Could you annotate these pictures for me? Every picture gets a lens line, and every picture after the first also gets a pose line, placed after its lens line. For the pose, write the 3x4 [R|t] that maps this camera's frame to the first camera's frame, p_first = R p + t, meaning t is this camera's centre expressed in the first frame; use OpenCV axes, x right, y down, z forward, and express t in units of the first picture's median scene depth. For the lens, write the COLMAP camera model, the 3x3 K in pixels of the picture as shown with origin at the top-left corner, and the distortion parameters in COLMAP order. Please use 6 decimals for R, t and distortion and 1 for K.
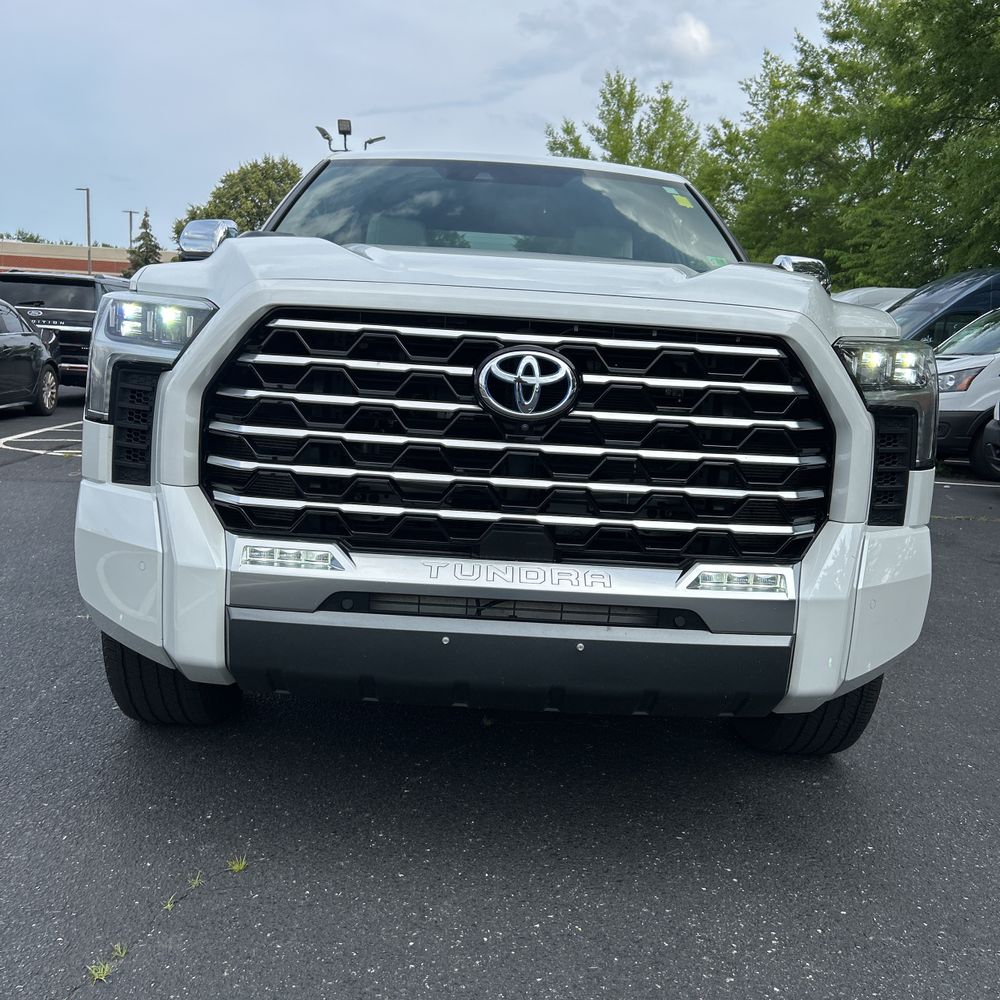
lens RADIAL K [[1016.8, 0, 507.5], [0, 1016.8, 511.0], [0, 0, 1]] dist [0.014801, 0.027112]
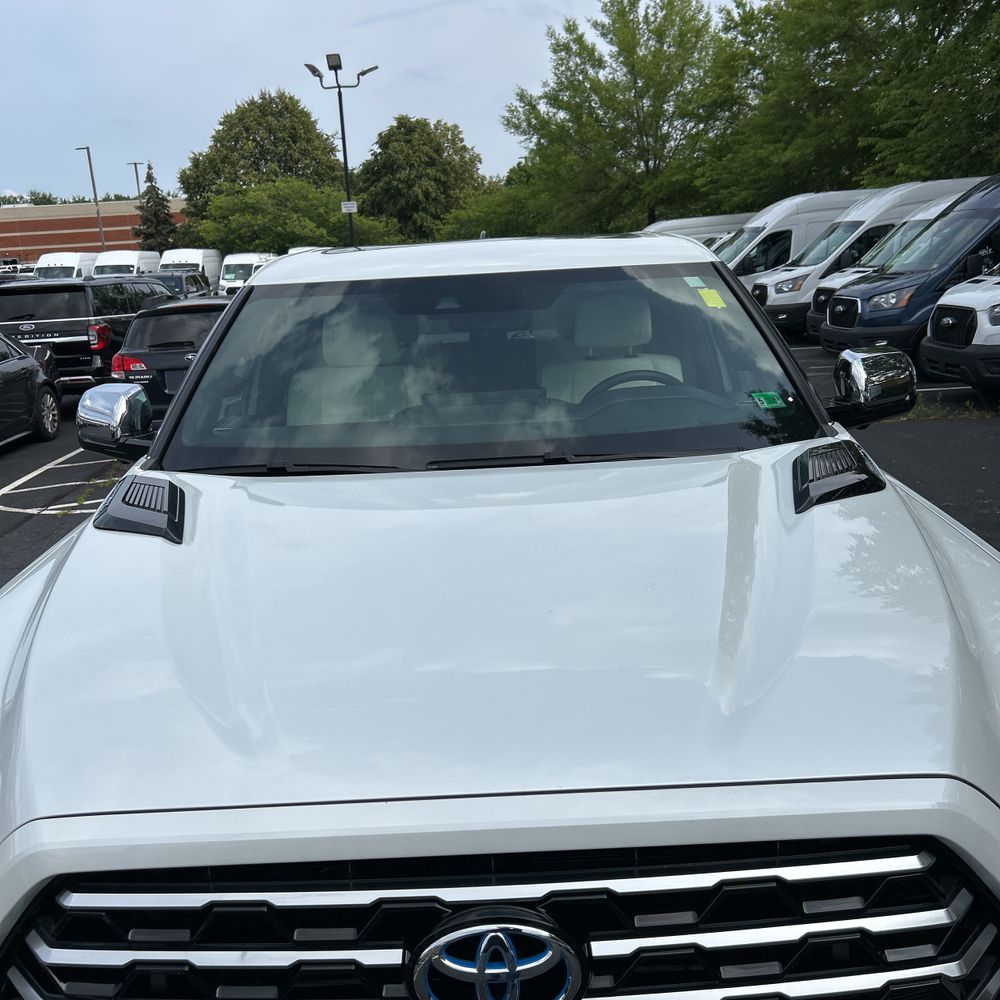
lens RADIAL K [[1016.8, 0, 507.5], [0, 1016.8, 511.0], [0, 0, 1]] dist [0.014801, 0.027112]
pose [[0.993725, -0.100407, -0.049286, 0.006690], [0.104321, 0.990940, 0.084588, -0.035954], [0.040346, -0.089199, 0.995196, 0.035814]]
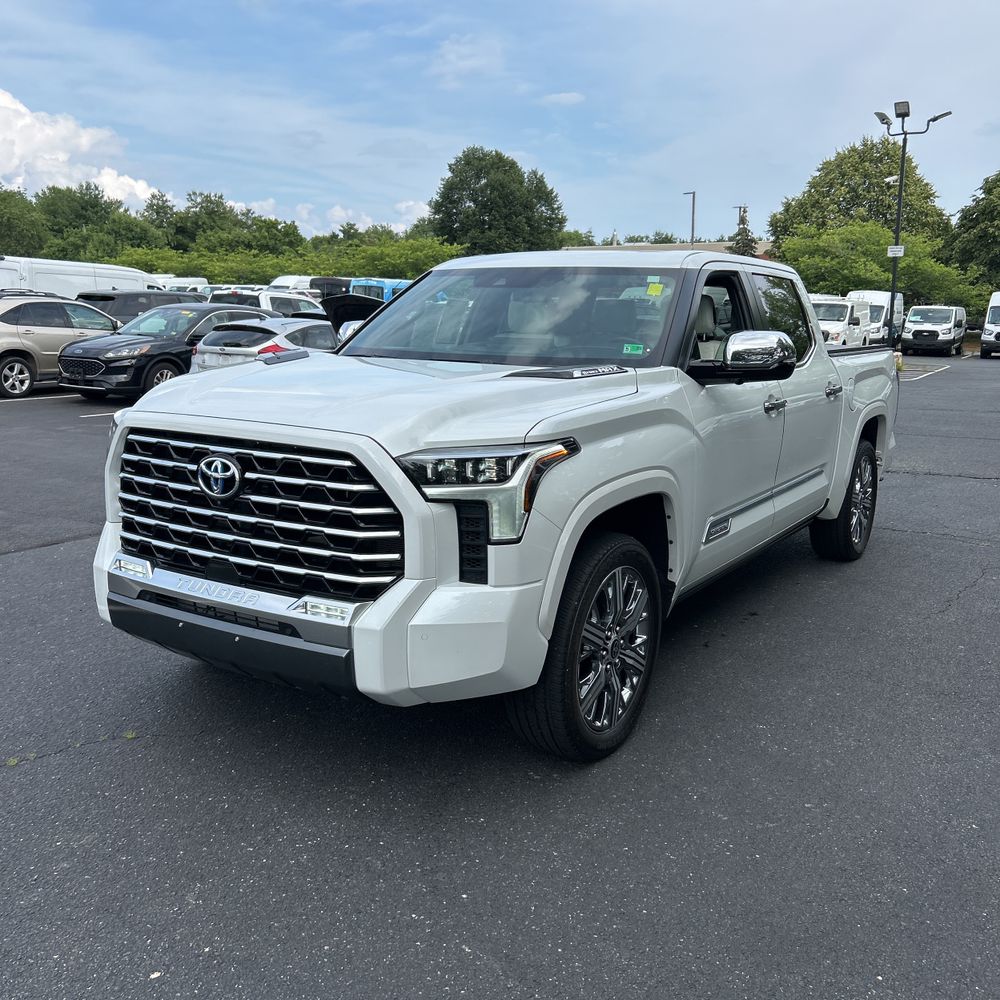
lens RADIAL K [[1016.8, 0, 507.5], [0, 1016.8, 511.0], [0, 0, 1]] dist [0.014801, 0.027112]
pose [[0.834703, 0.063850, -0.546986, 0.108944], [-0.055552, 0.997952, 0.031718, -0.012180], [0.547891, 0.003911, 0.836541, -0.010963]]
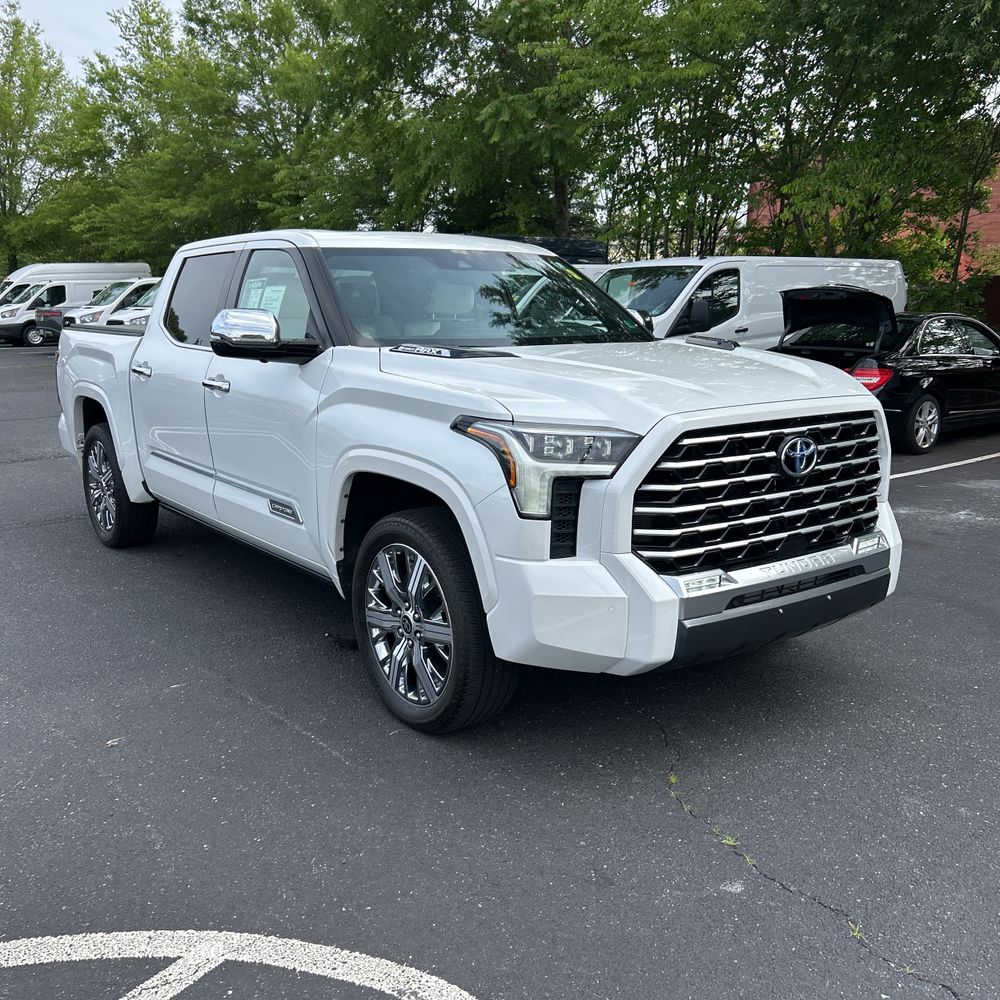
lens RADIAL K [[1016.8, 0, 507.5], [0, 1016.8, 511.0], [0, 0, 1]] dist [0.014801, 0.027112]
pose [[0.823201, -0.177893, 0.539160, -0.111189], [0.142133, 0.983977, 0.107646, -0.023961], [-0.549671, -0.011982, 0.835296, -0.015567]]
